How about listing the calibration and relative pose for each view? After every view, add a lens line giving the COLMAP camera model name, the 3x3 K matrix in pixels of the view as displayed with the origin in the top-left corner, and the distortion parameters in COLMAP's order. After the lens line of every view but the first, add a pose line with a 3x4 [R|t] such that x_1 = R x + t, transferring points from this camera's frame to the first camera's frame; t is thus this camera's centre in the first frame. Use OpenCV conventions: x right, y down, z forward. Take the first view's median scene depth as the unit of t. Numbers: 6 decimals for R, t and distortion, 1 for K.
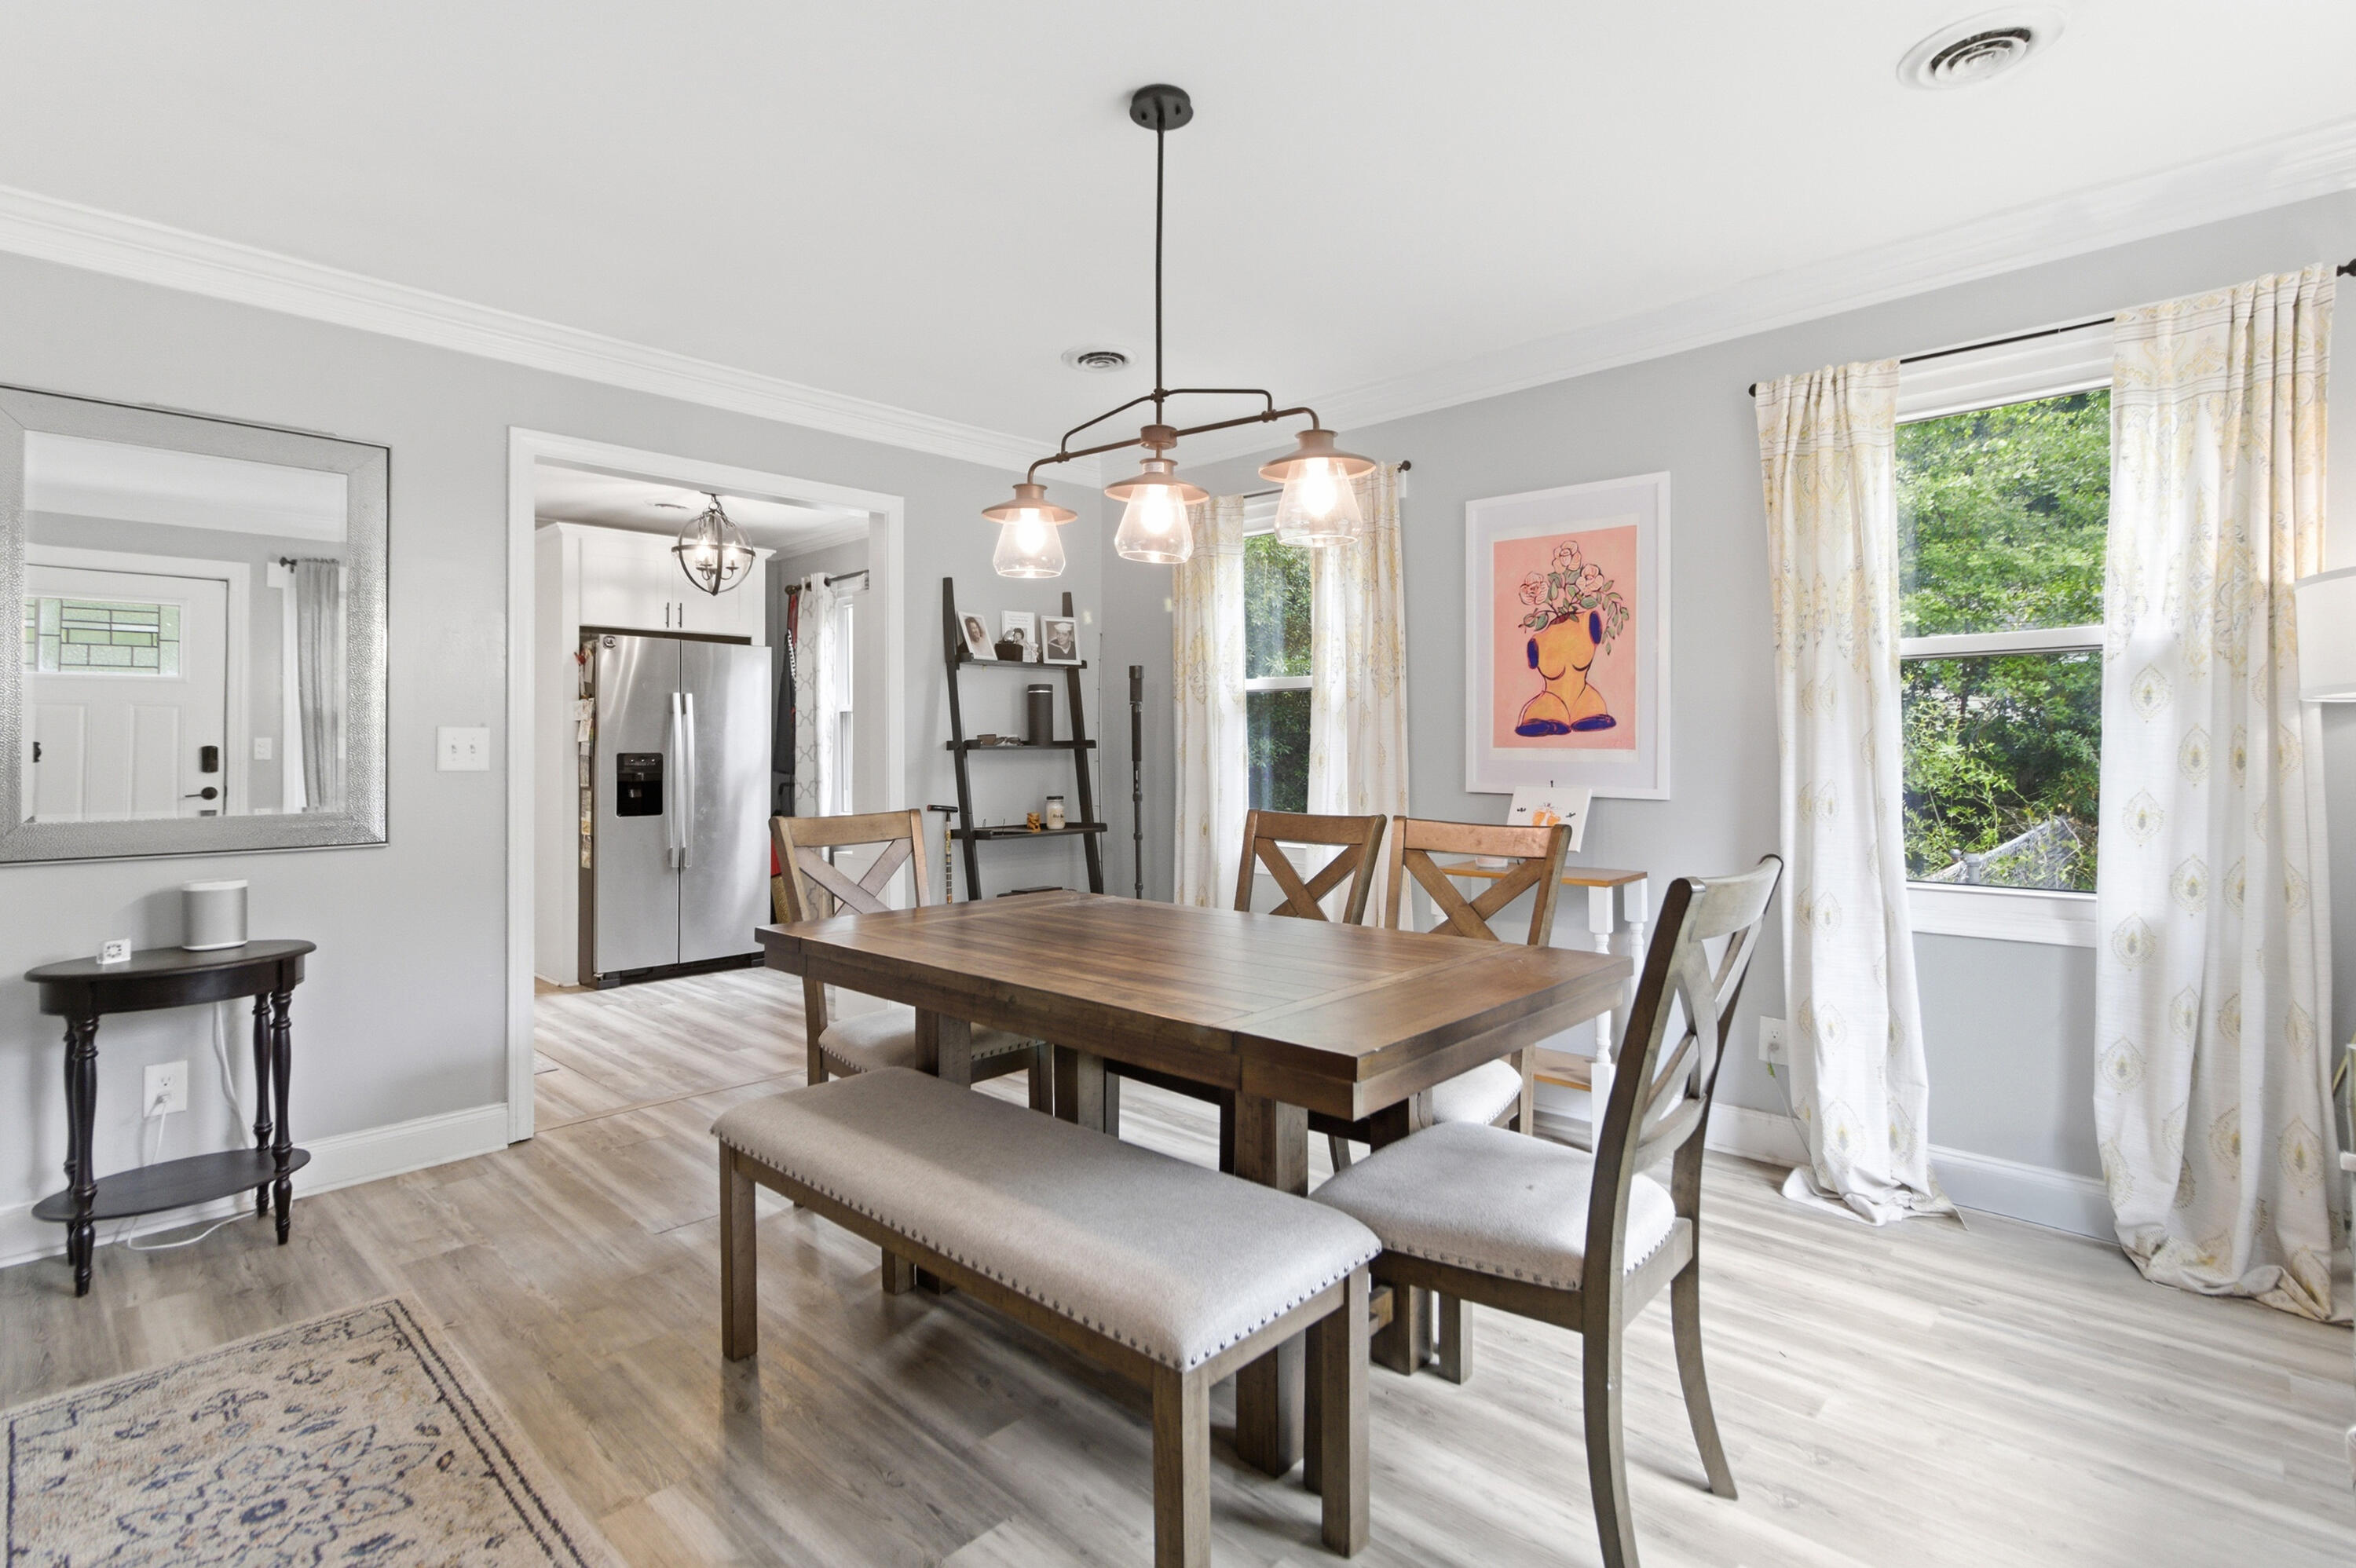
lens RADIAL K [[1124.2, 0, 1193.2], [0, 1124.2, 763.6], [0, 0, 1]] dist [-0.006540, 0.003598]
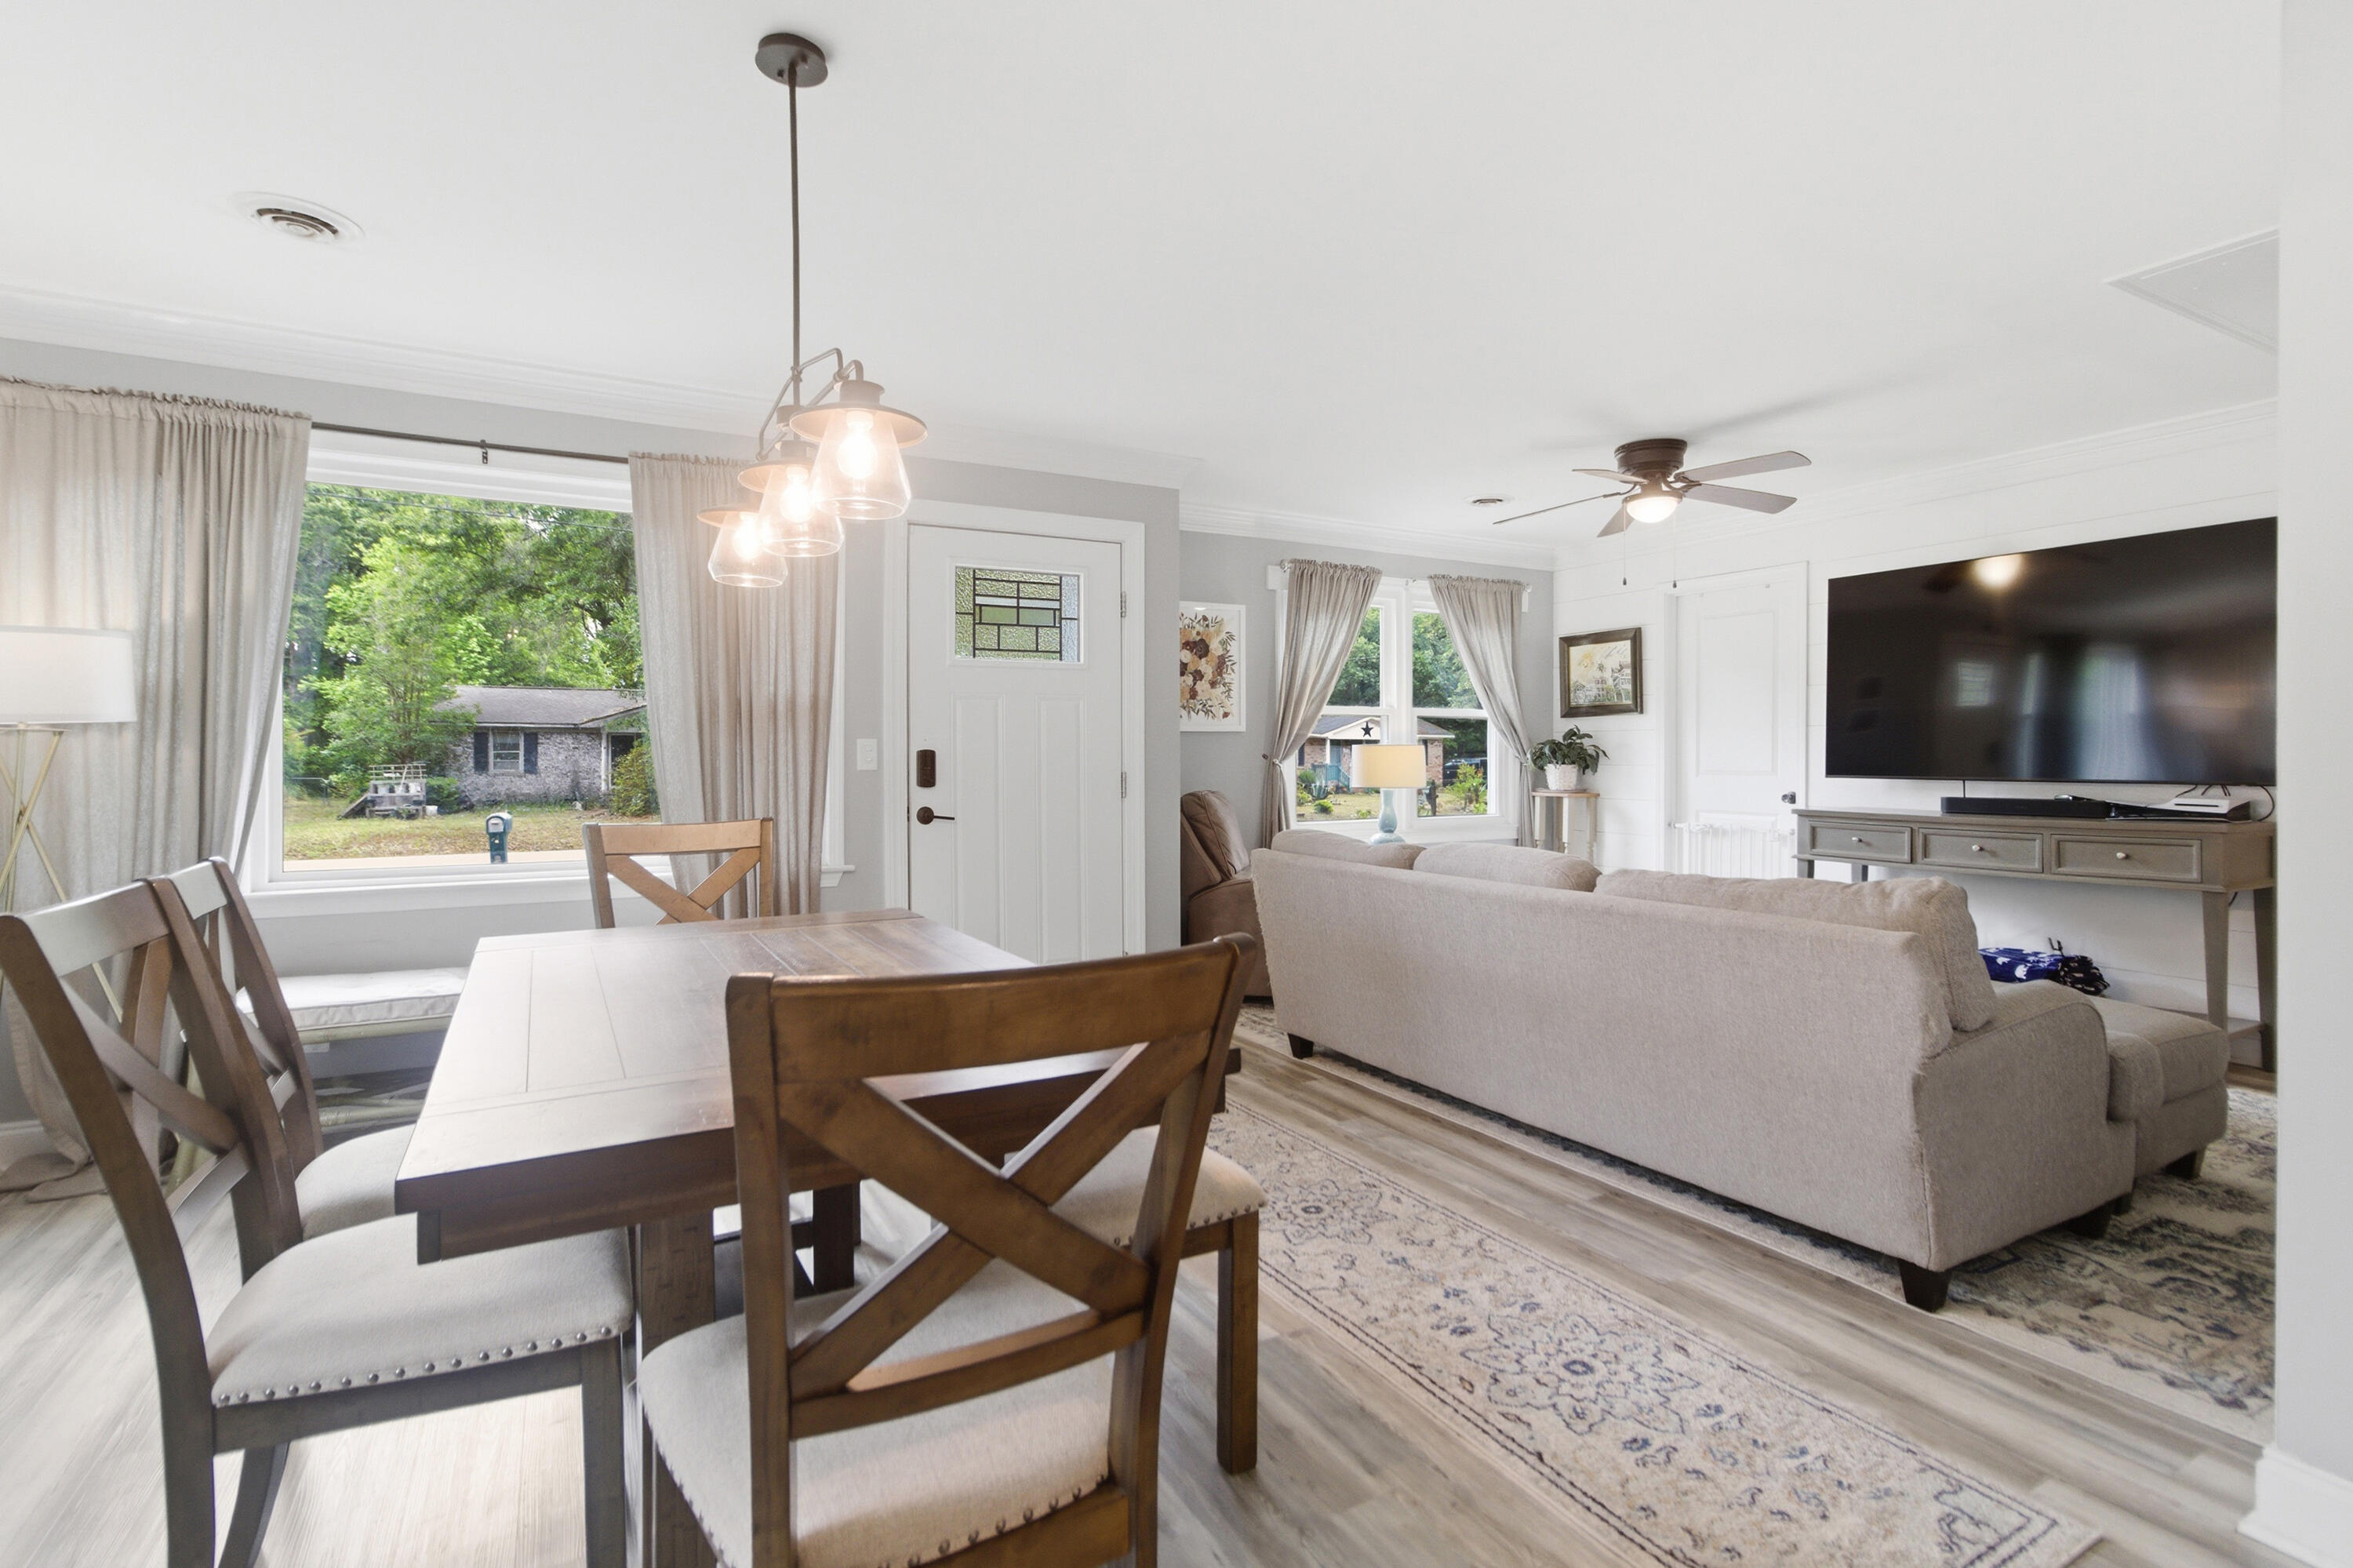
lens RADIAL K [[1123.0, 0, 1193.6], [0, 1123.0, 763.7], [0, 0, 1]] dist [-0.006540, 0.003598]
pose [[-0.952608, 0.006538, 0.304129, -0.484801], [0.009160, 0.999932, 0.007196, -0.004842], [-0.304062, 0.009641, -0.952604, 1.381873]]
